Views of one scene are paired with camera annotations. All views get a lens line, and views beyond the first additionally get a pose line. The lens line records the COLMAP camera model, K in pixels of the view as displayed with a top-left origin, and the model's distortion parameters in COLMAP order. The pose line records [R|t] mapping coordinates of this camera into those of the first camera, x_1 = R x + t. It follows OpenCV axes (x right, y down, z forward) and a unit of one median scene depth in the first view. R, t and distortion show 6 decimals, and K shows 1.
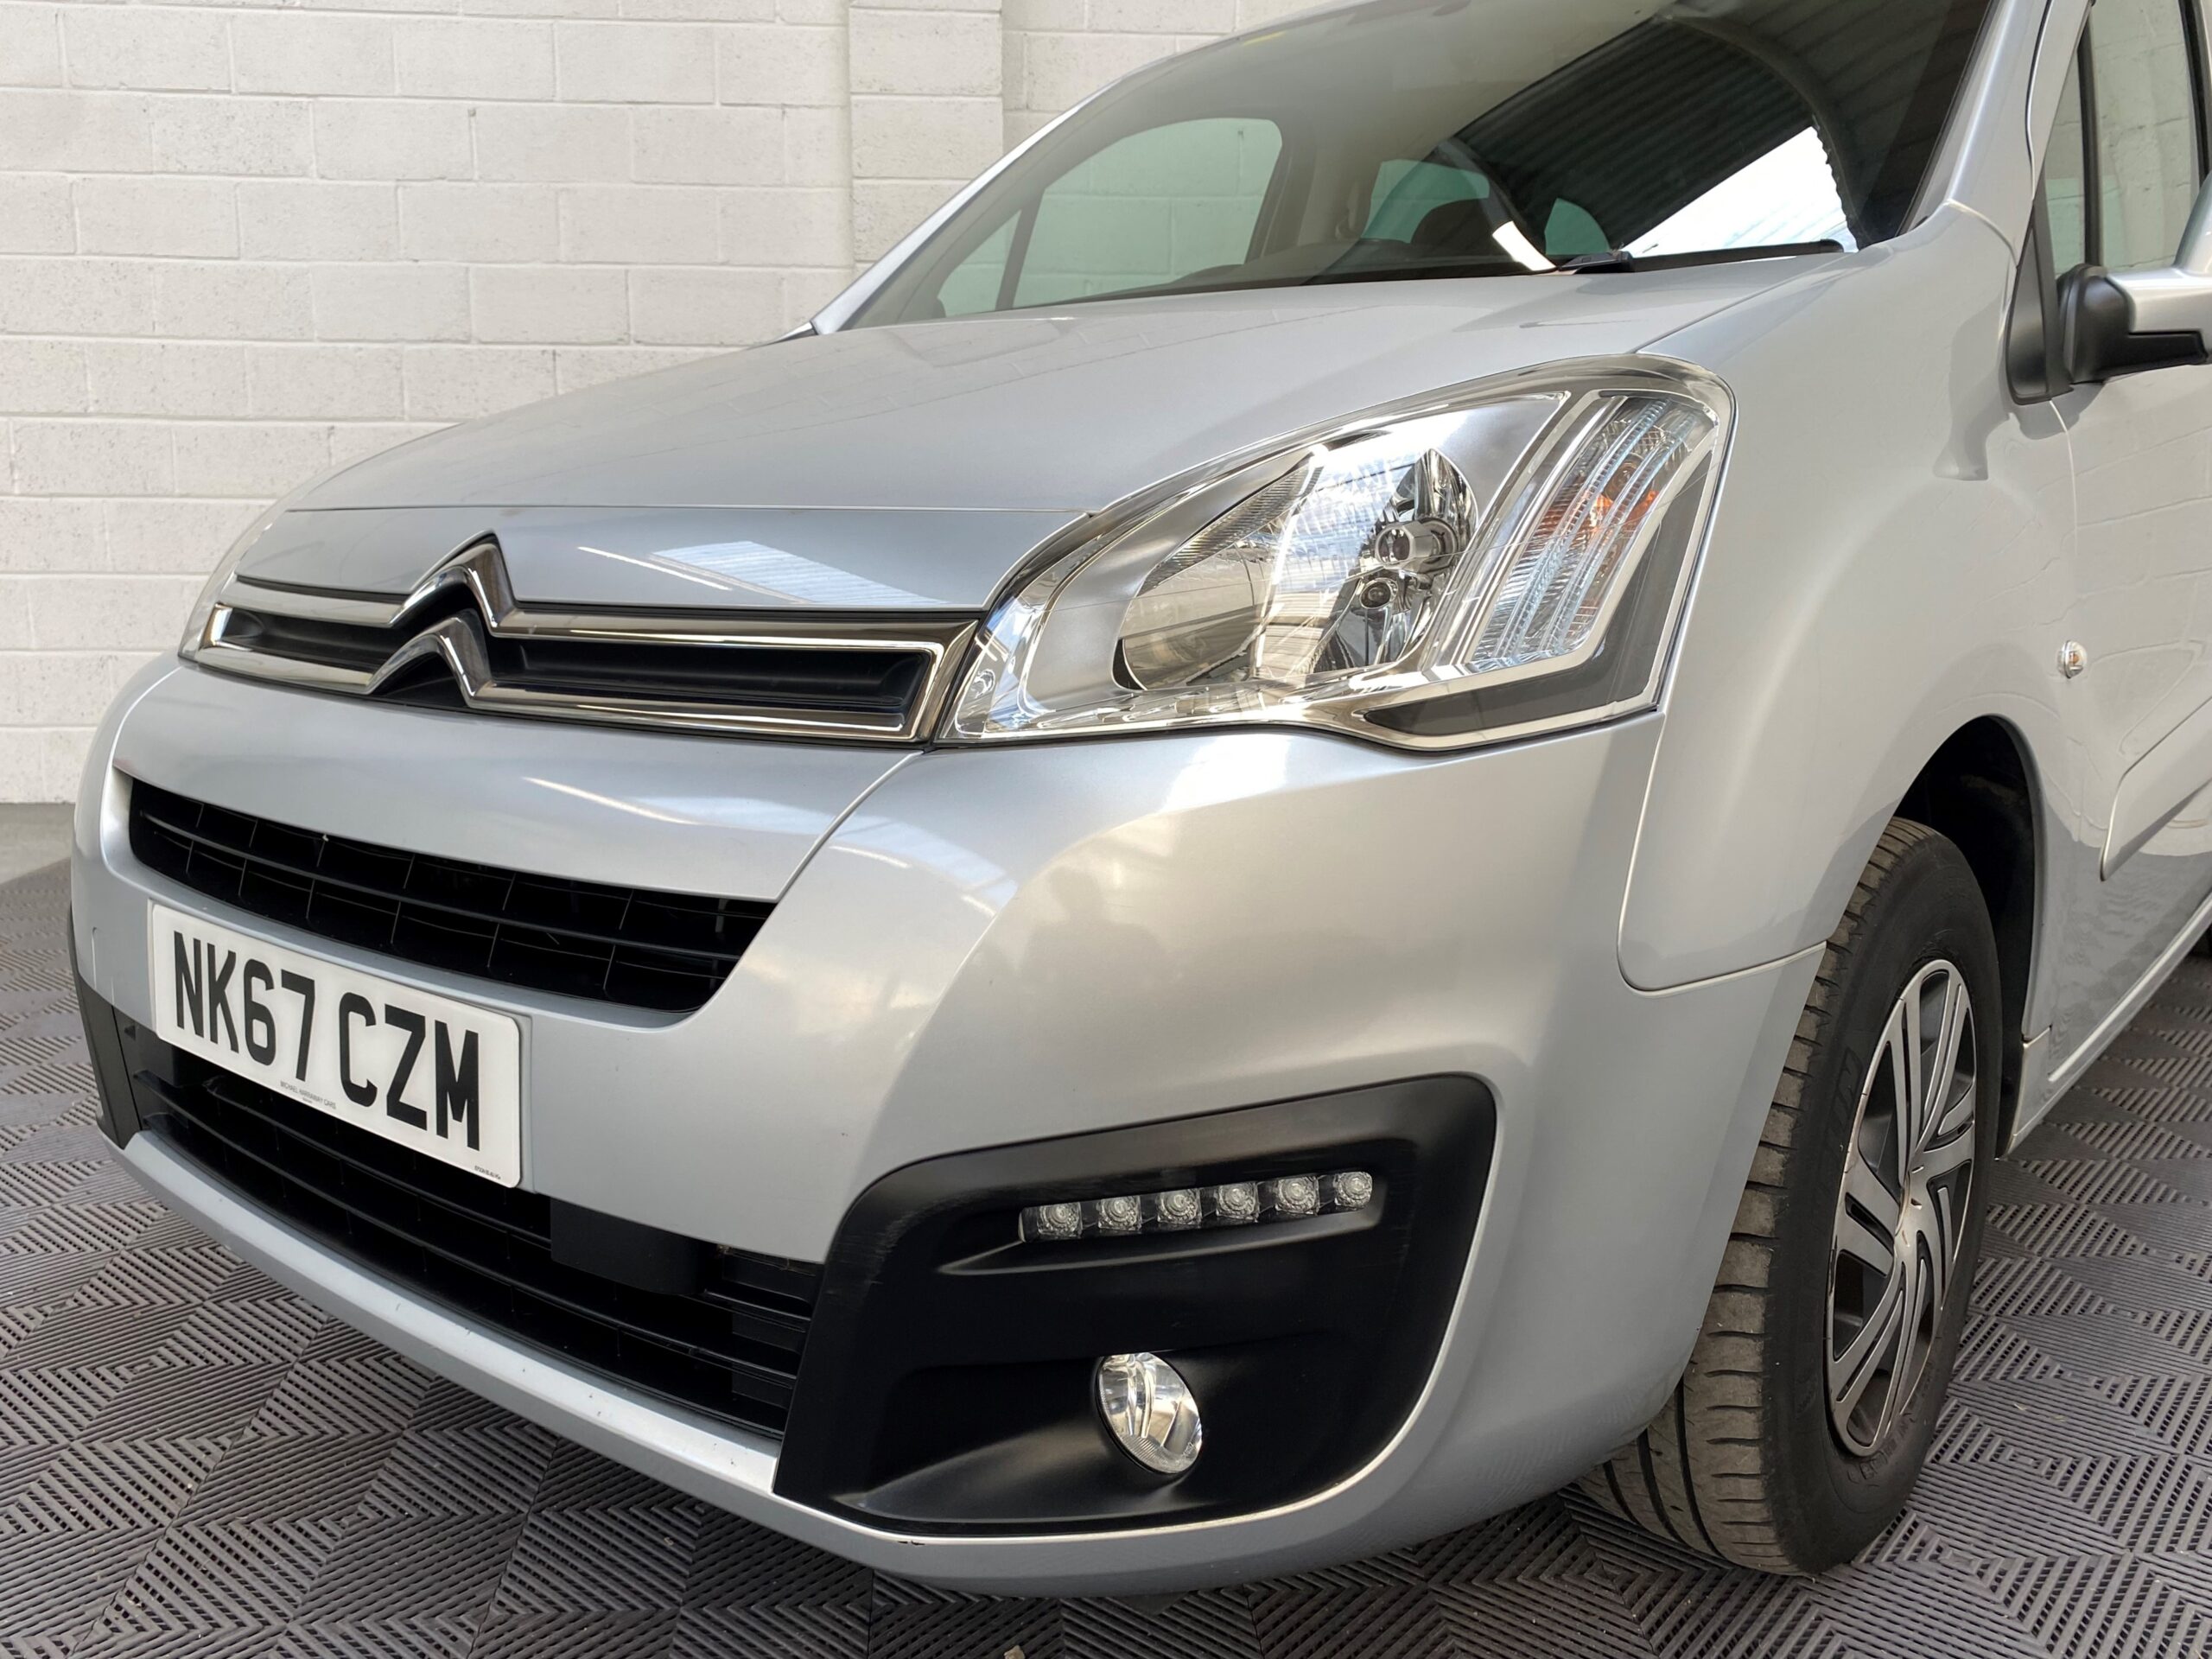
lens RADIAL K [[1770.3, 0, 1090.4], [0, 1770.3, 848.9], [0, 0, 1]] dist [0.012327, -0.000829]
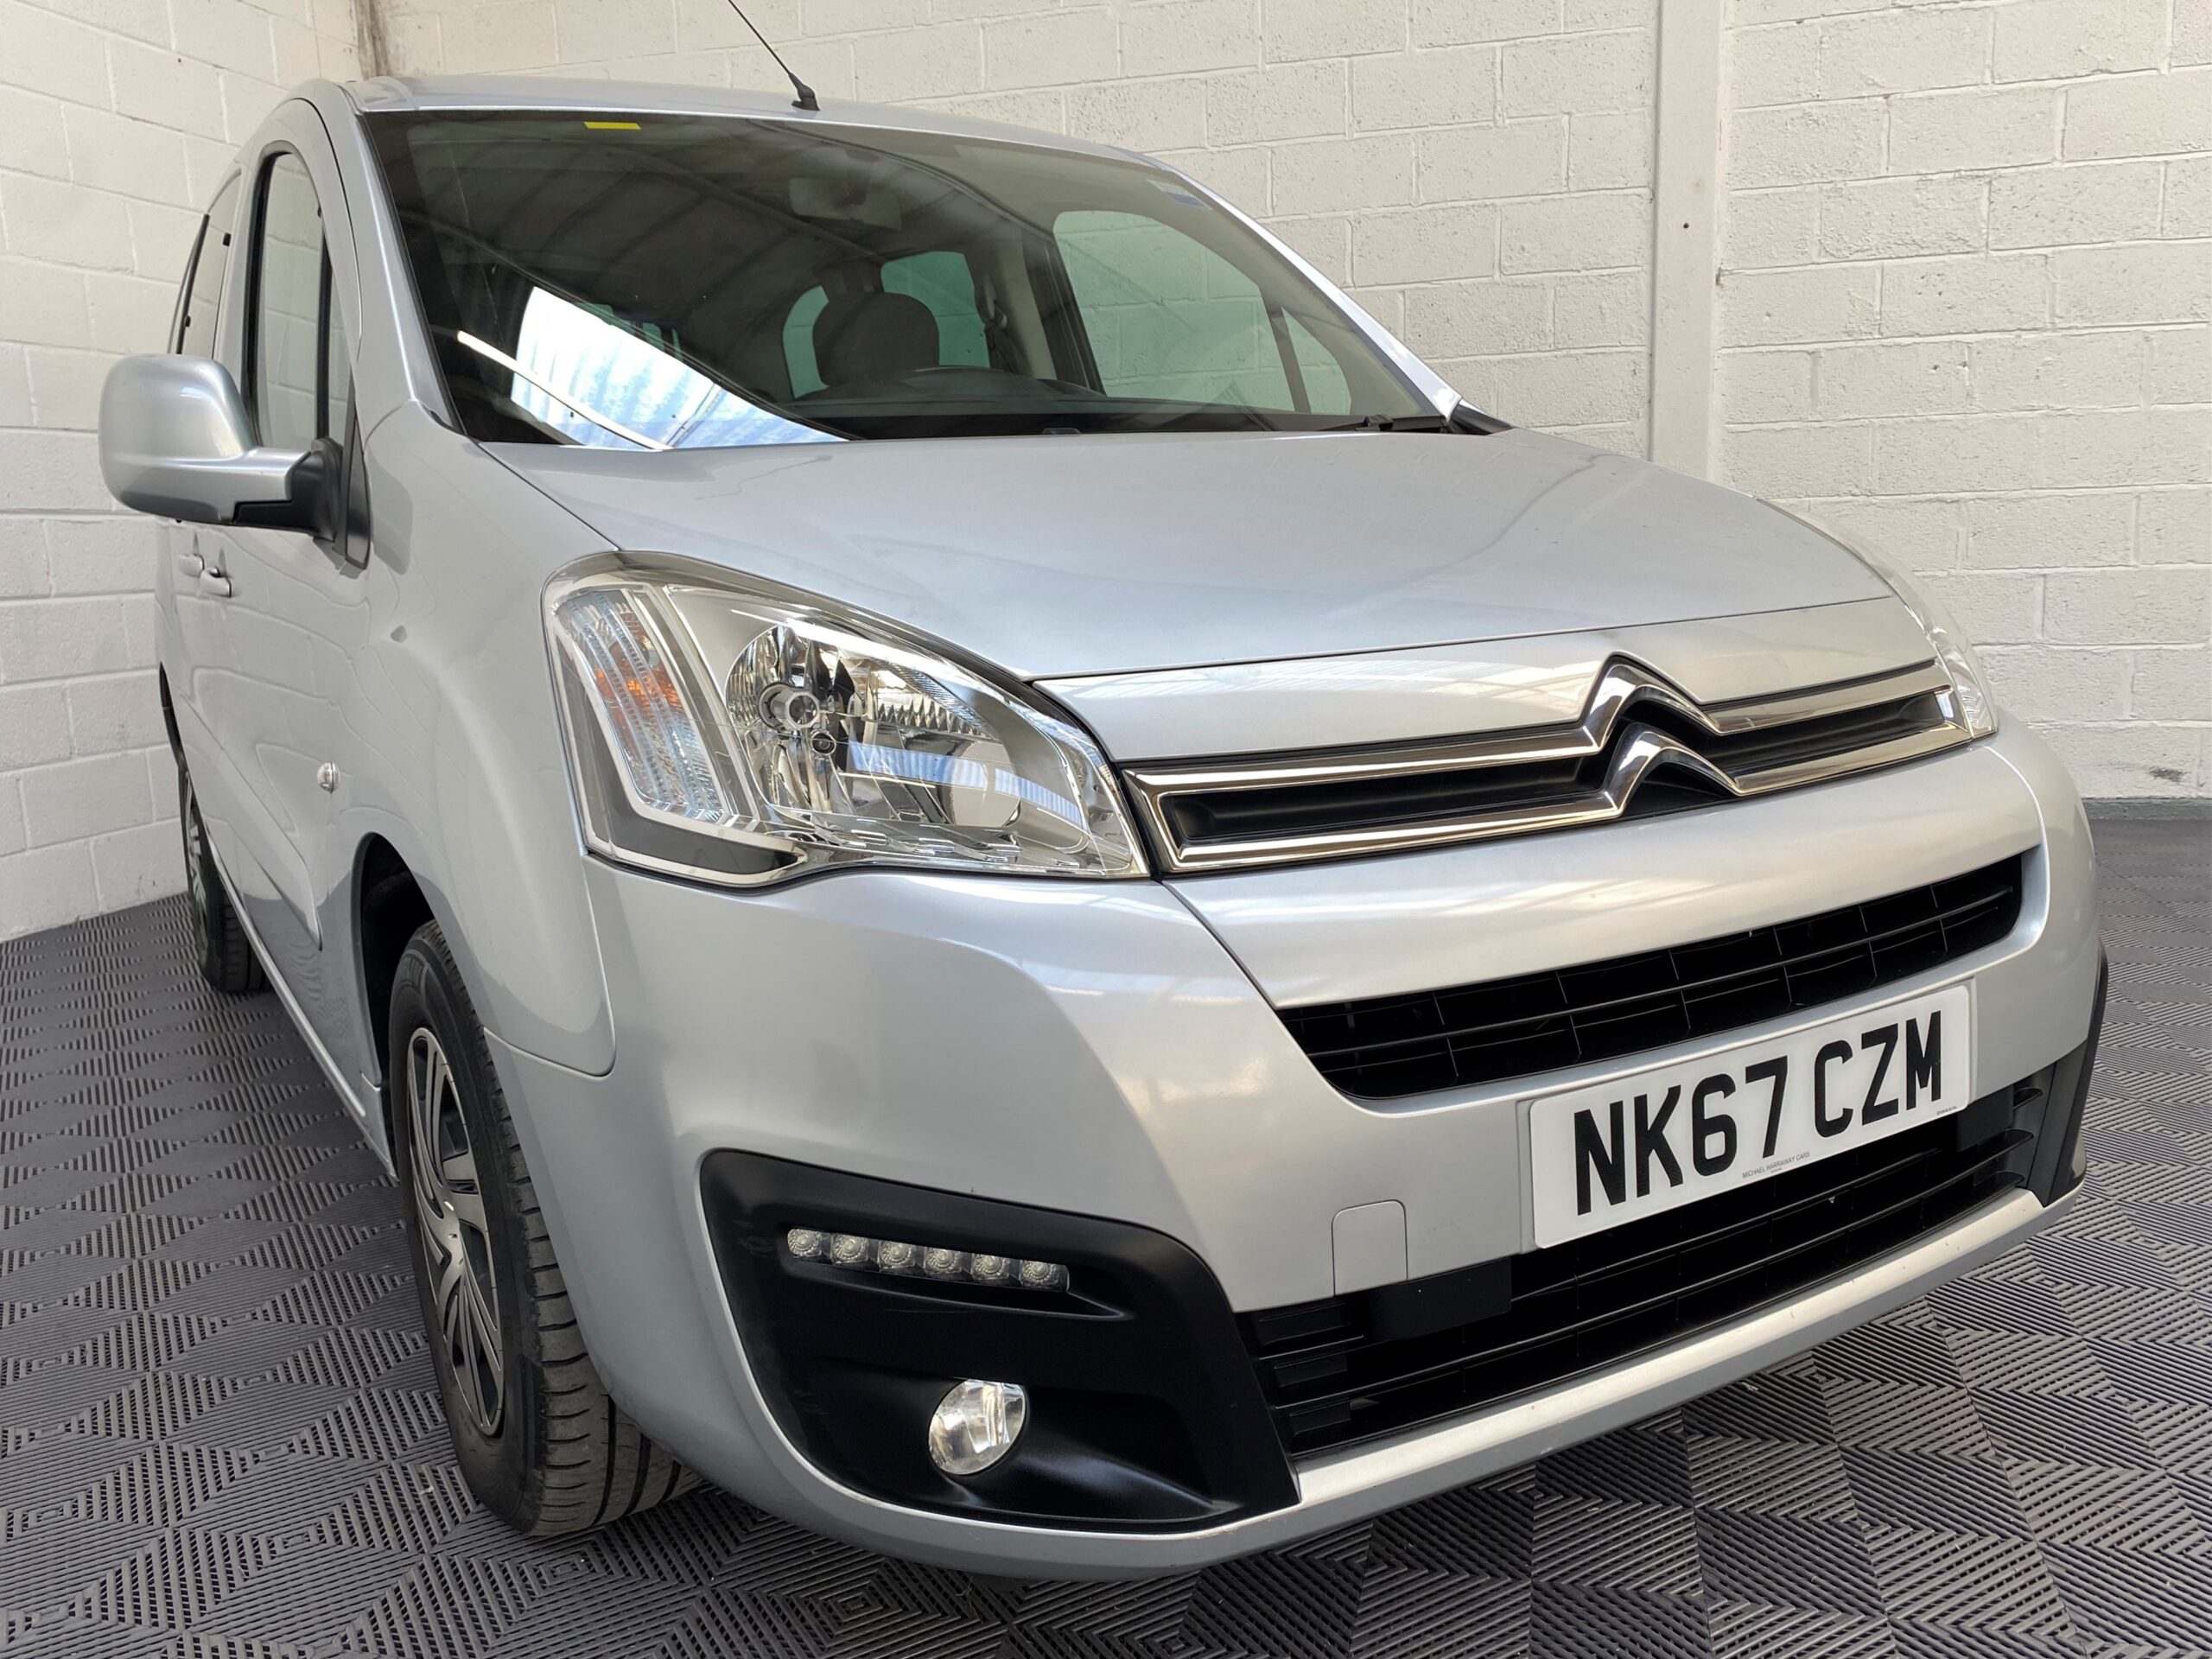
lens RADIAL K [[1770.3, 0, 1090.4], [0, 1770.3, 848.9], [0, 0, 1]] dist [0.012327, -0.000829]
pose [[0.325442, -0.189673, 0.926343, -1.559492], [0.215532, 0.968765, 0.122639, -0.277899], [-0.920670, 0.159745, 0.356157, 0.965701]]
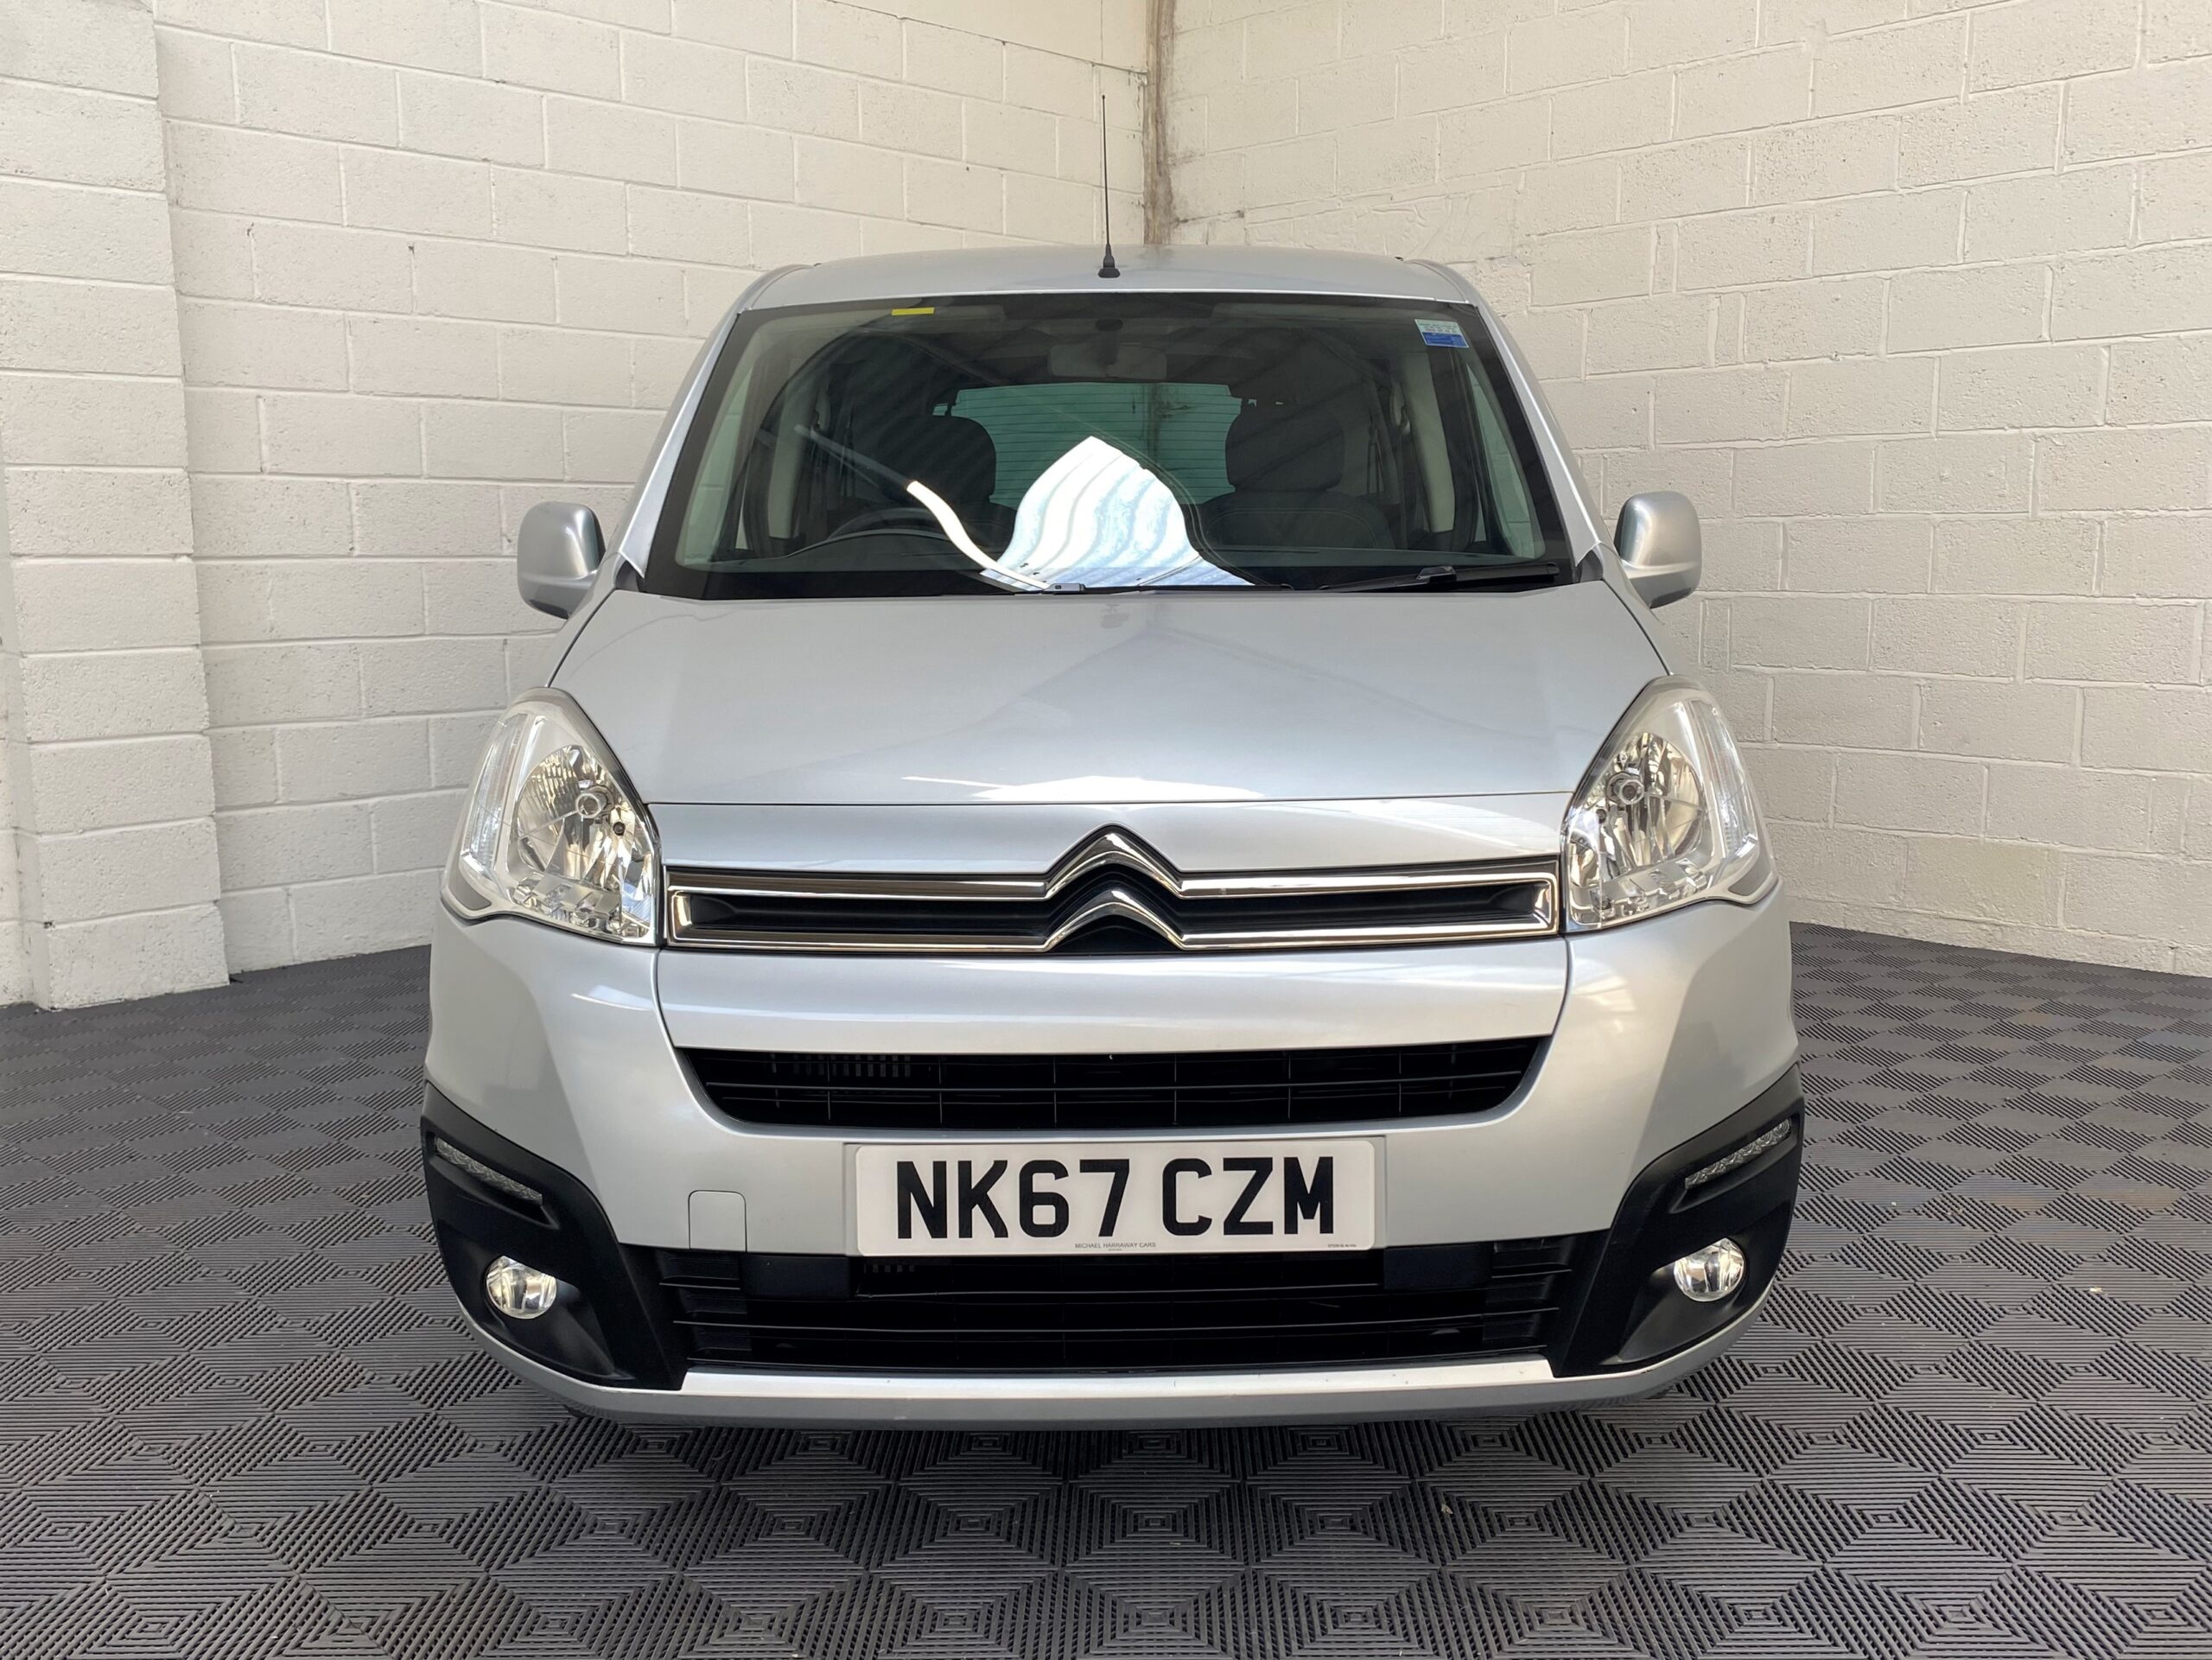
lens RADIAL K [[2014.6, 0, 1143.0], [0, 2014.6, 819.9], [0, 0, 1]] dist [0.069686, -0.073167]
pose [[0.760756, -0.099412, 0.641380, -1.397873], [0.131703, 0.991286, -0.002569, -0.182673], [-0.635535, 0.086426, 0.767219, -0.249873]]
